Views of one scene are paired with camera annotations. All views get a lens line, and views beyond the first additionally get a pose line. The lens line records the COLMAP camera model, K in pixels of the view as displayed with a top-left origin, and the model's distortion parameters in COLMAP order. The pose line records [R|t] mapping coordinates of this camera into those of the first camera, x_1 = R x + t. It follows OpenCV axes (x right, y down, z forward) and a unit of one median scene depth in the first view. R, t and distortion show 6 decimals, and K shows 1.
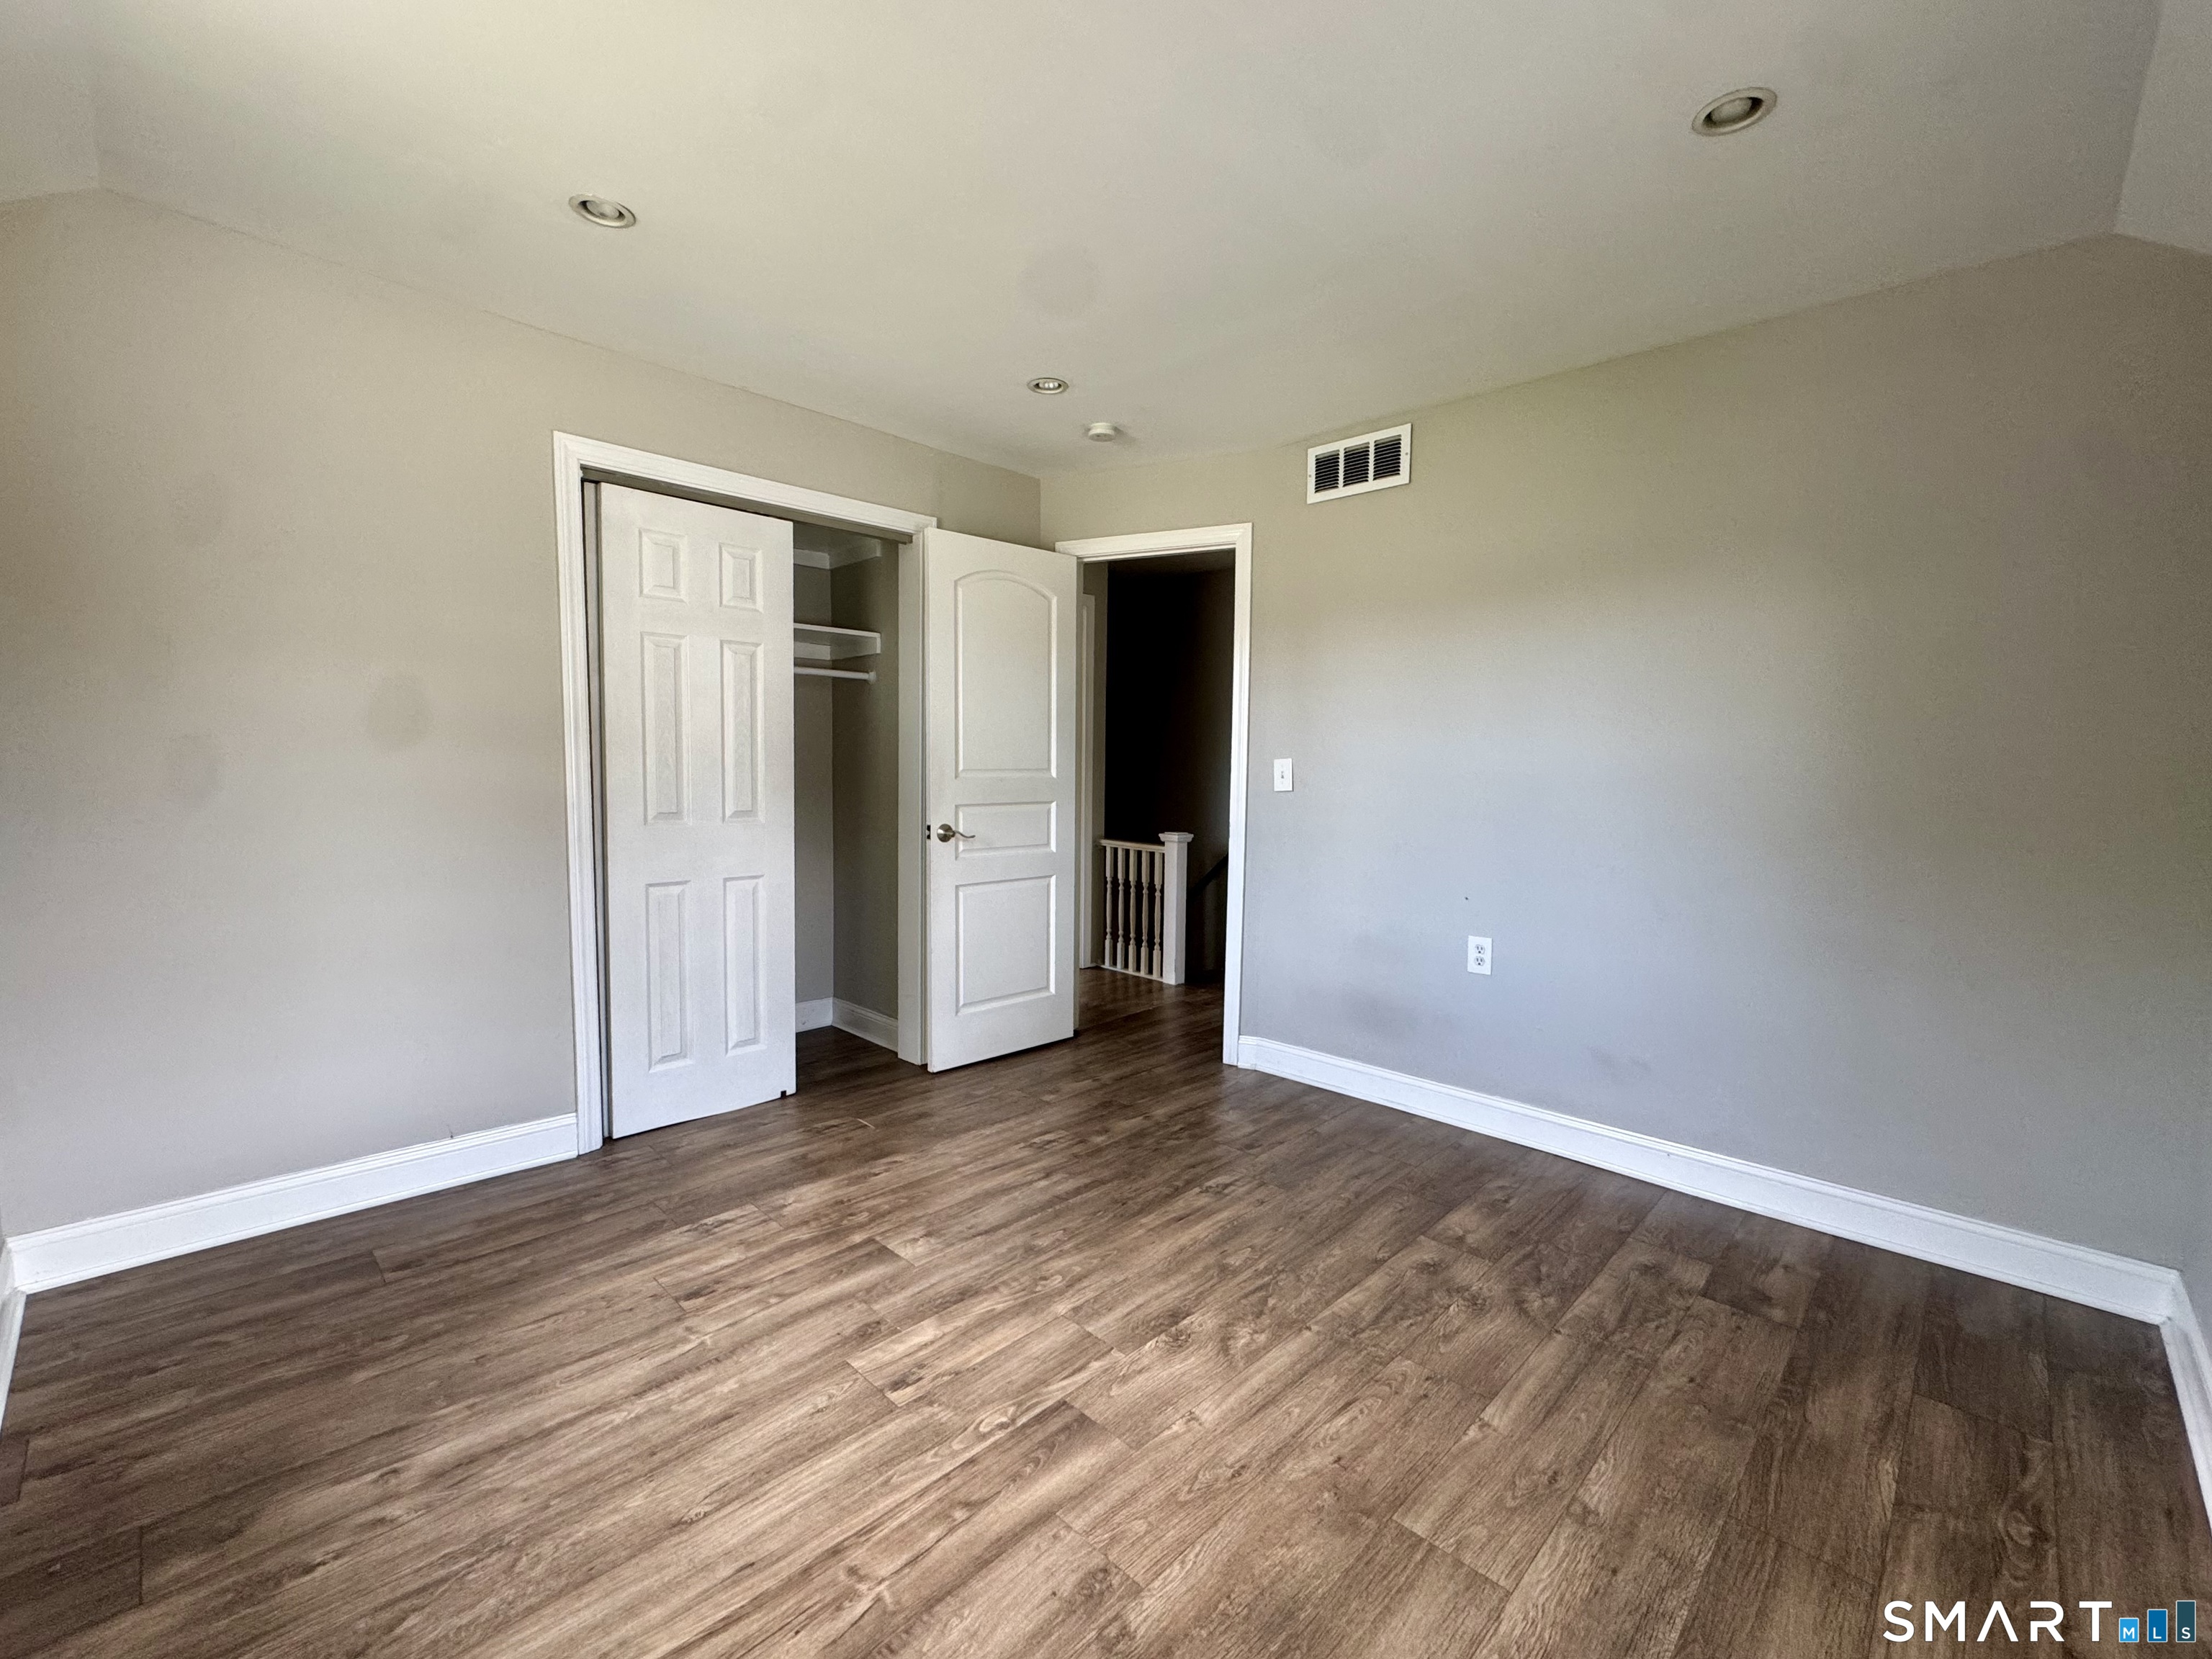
lens RADIAL K [[927.7, 0, 1106.0], [0, 927.7, 829.5], [0, 0, 1]] dist [-0.023529, -0.000324]
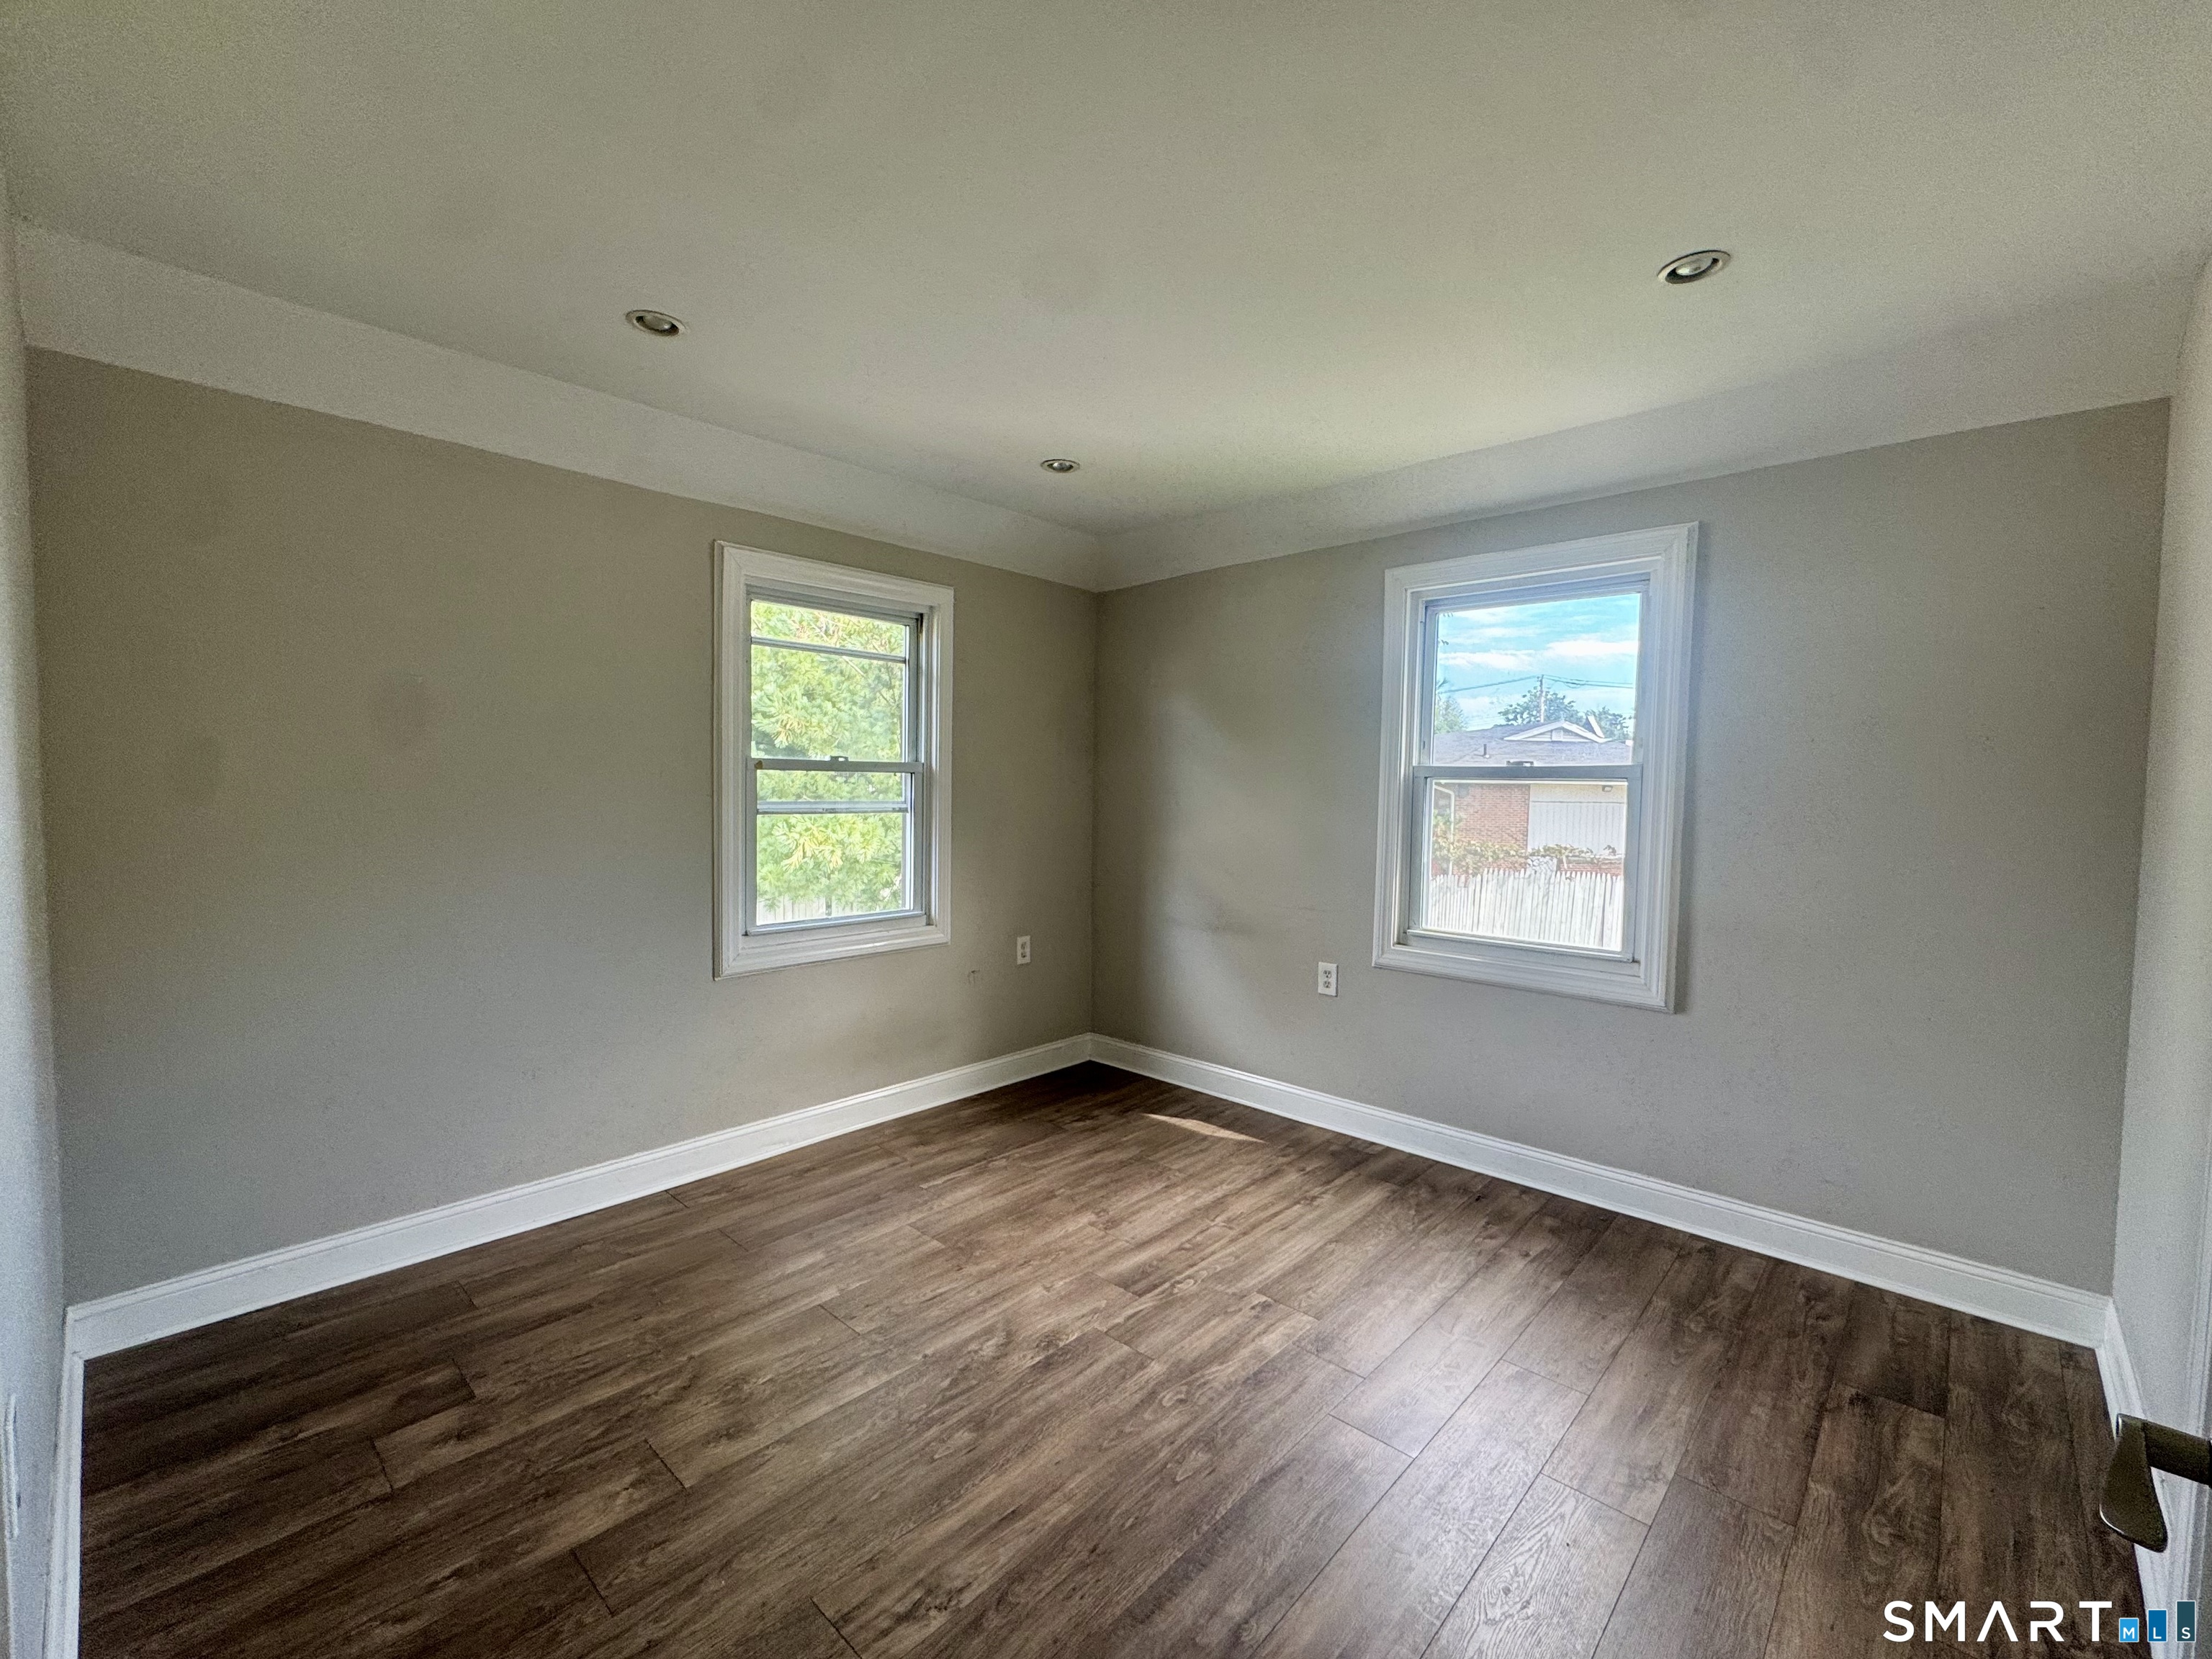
lens RADIAL K [[927.7, 0, 1106.0], [0, 927.7, 829.5], [0, 0, 1]] dist [-0.023529, -0.000324]
pose [[-0.999258, -0.028094, -0.026358, 0.053919], [-0.031180, 0.991657, 0.125079, -0.214459], [0.022625, 0.125808, -0.991797, 2.016256]]
